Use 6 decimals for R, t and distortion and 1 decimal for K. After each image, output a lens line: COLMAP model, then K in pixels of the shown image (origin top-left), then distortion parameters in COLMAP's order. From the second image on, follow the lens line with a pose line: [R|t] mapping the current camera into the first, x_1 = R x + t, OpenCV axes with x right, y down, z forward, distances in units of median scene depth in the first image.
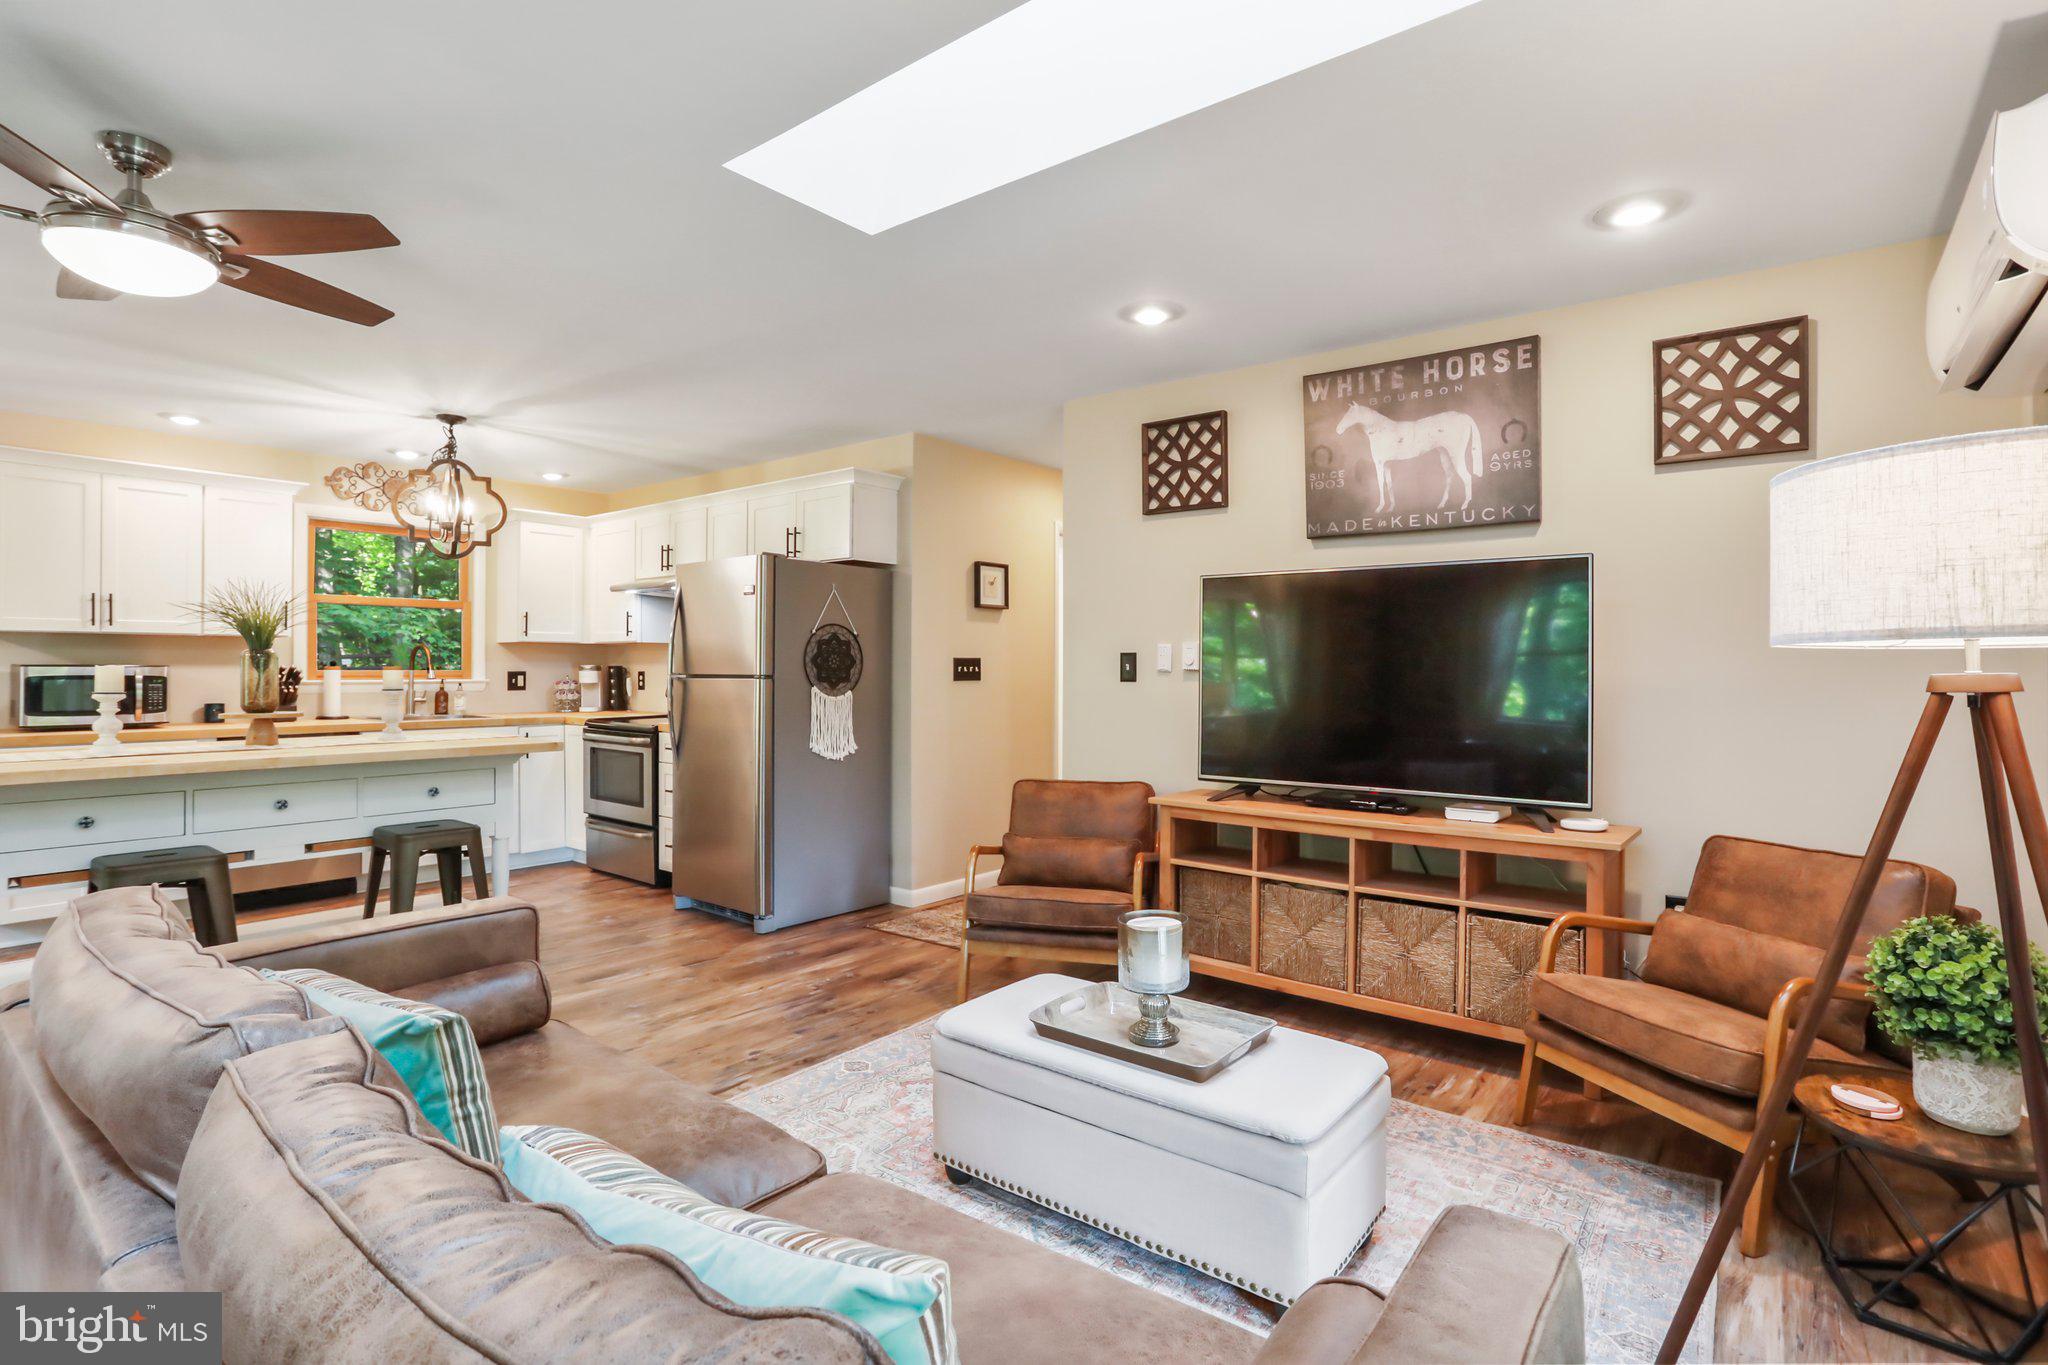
lens RADIAL K [[1001.3, 0, 1027.0], [0, 1001.3, 665.5], [0, 0, 1]] dist [-0.065626, 0.036997]
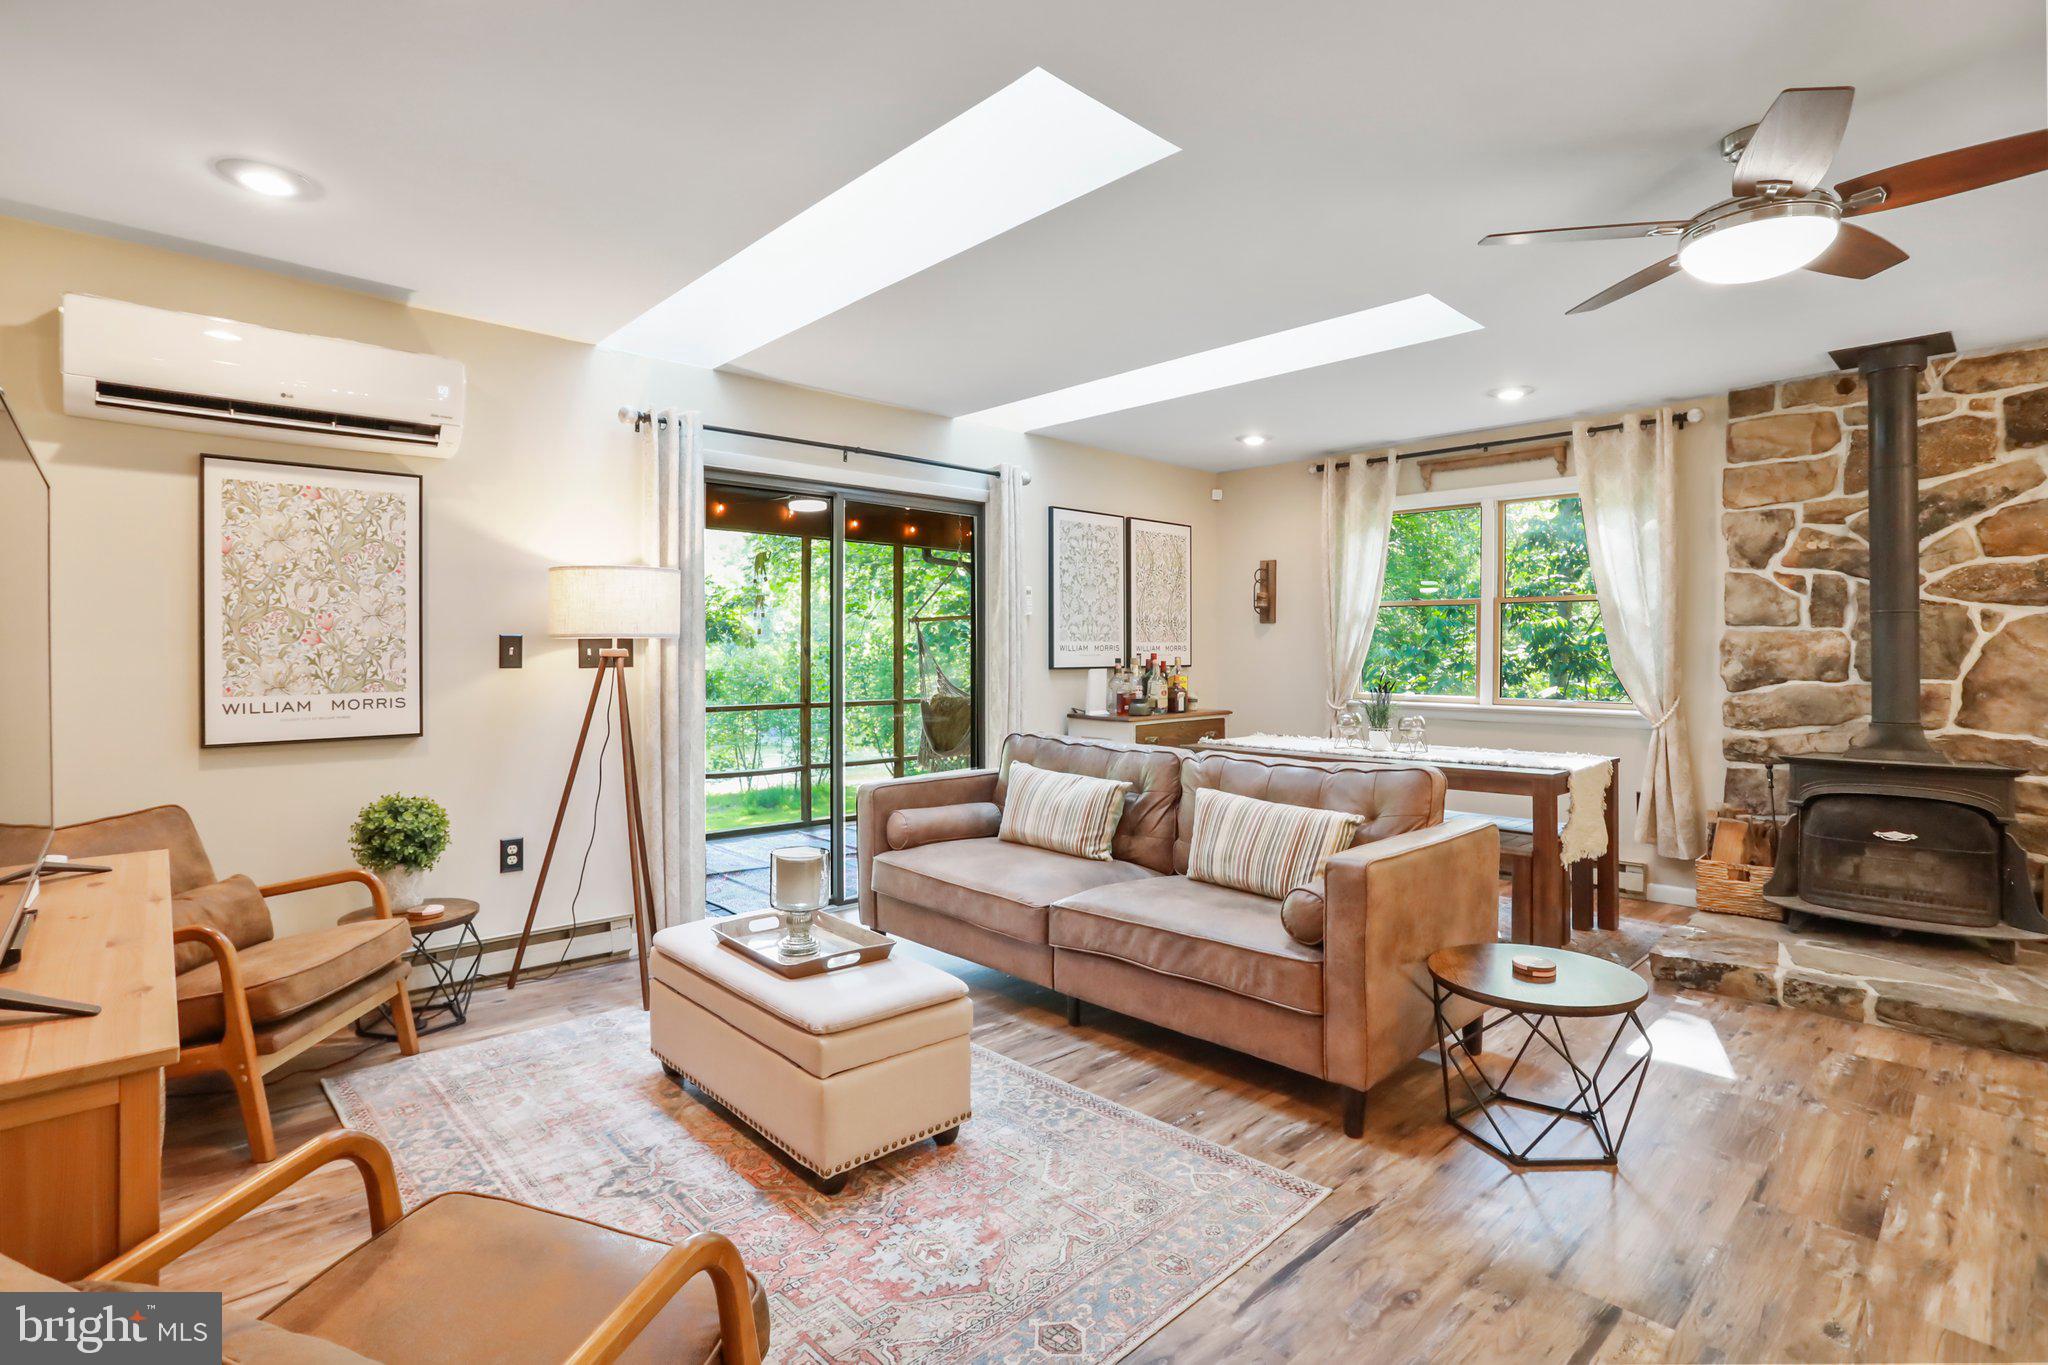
lens RADIAL K [[996.2, 0, 1030.4], [0, 996.2, 646.7], [0, 0, 1]] dist [-0.056877, 0.031133]
pose [[-0.990486, -0.004073, 0.137551, -0.168394], [-0.005021, 0.999966, -0.006548, 0.005731], [-0.137520, -0.007176, -0.990473, 1.152582]]
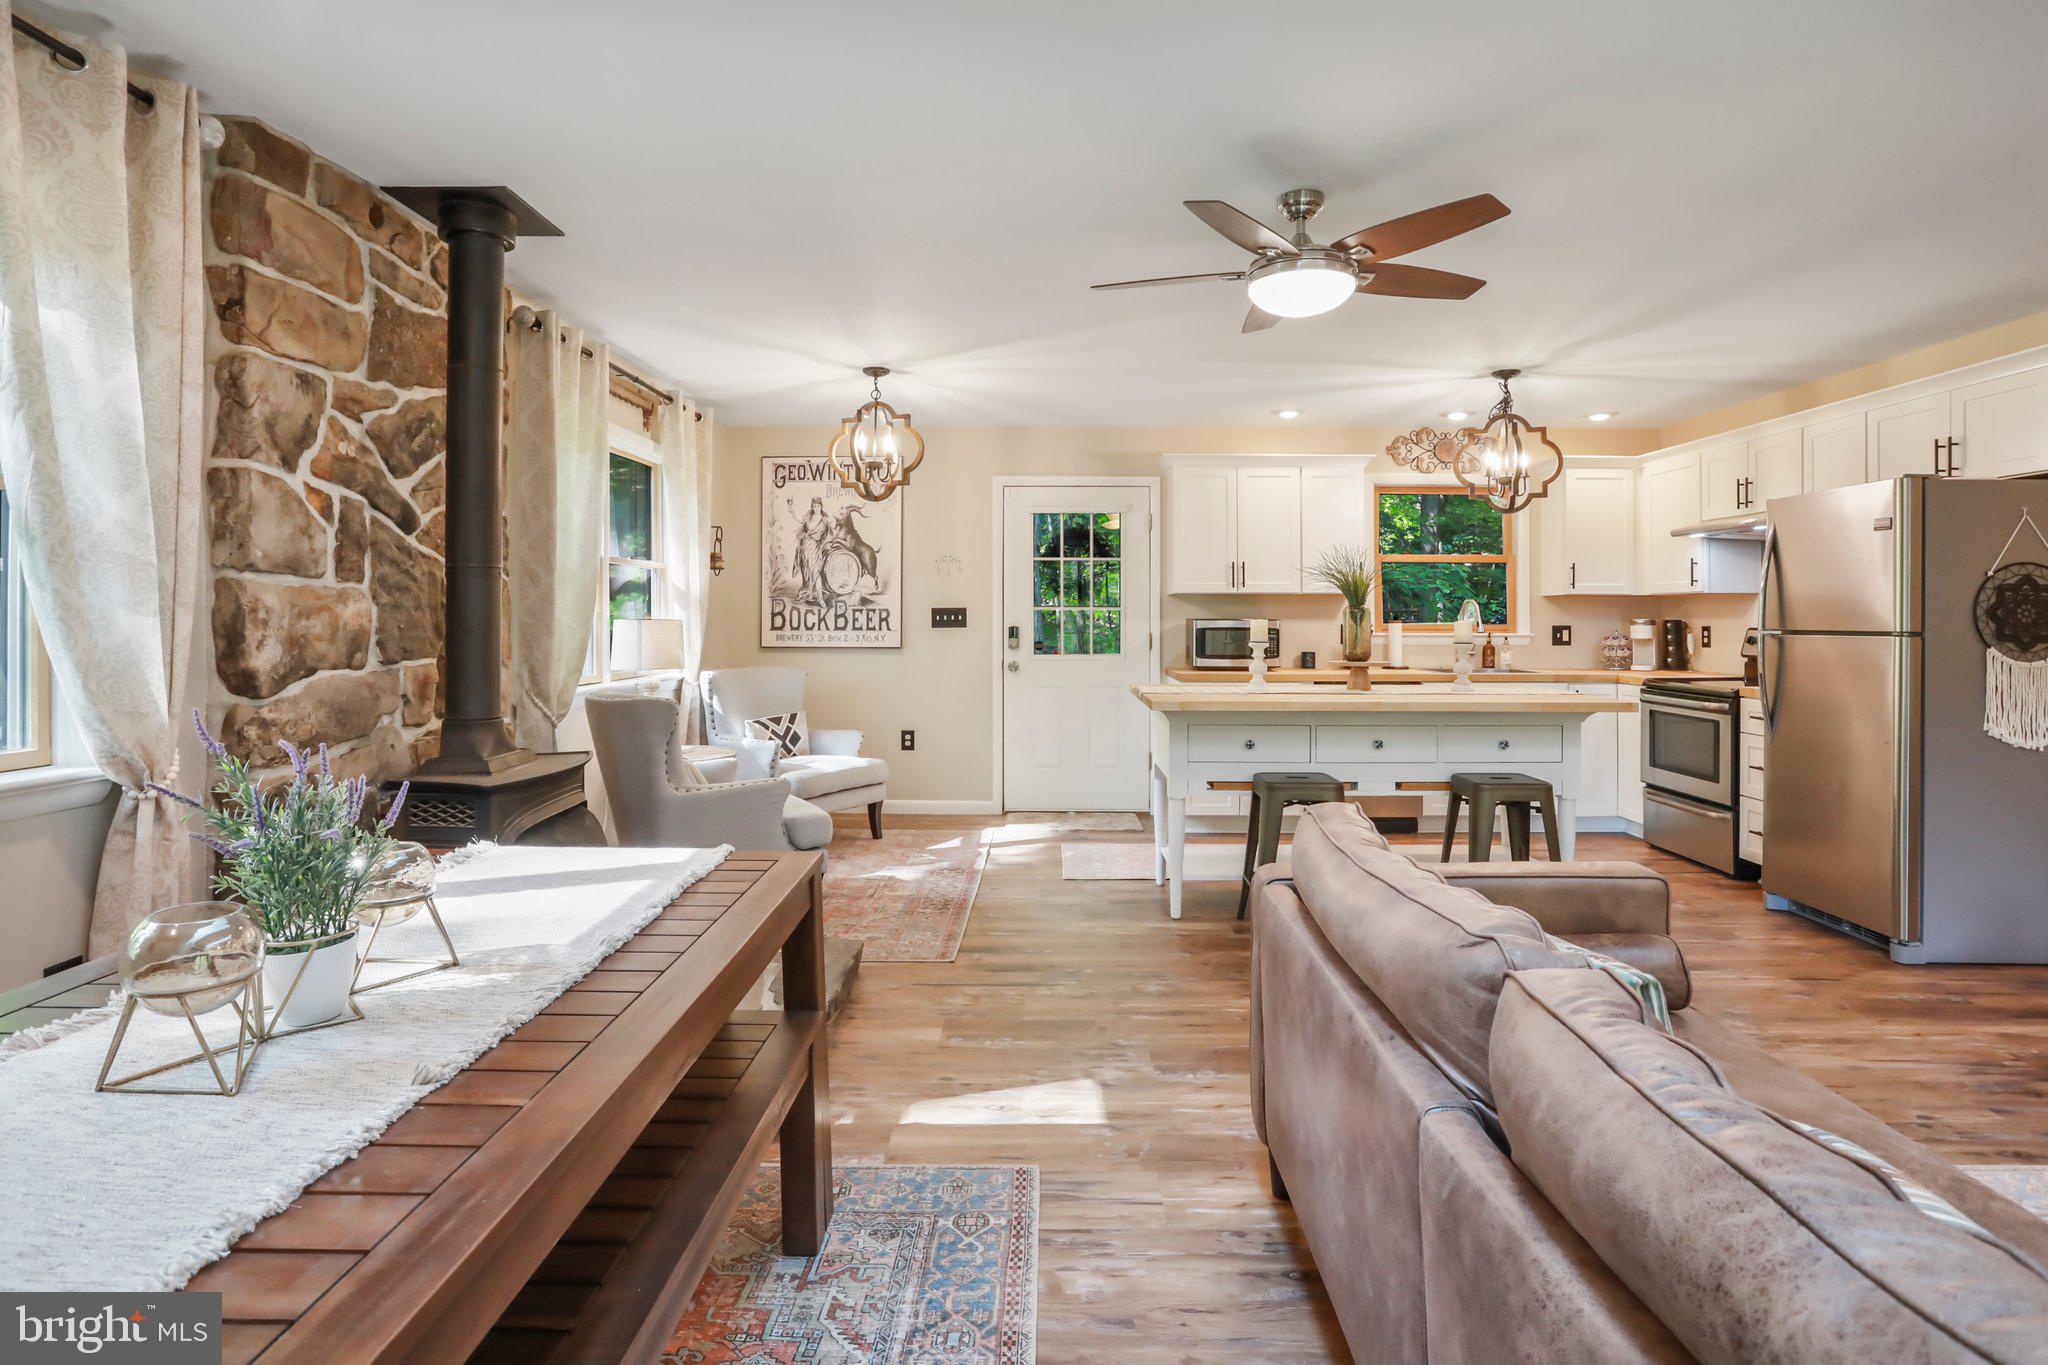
lens RADIAL K [[1052.5, 0, 1021.2], [0, 1052.5, 615.9], [0, 0, 1]] dist [-0.056510, 0.031154]
pose [[0.602886, -0.003623, -0.797819, -0.045517], [0.001085, 0.999992, -0.003721, -0.000506], [0.797826, 0.001377, 0.602886, -0.040794]]
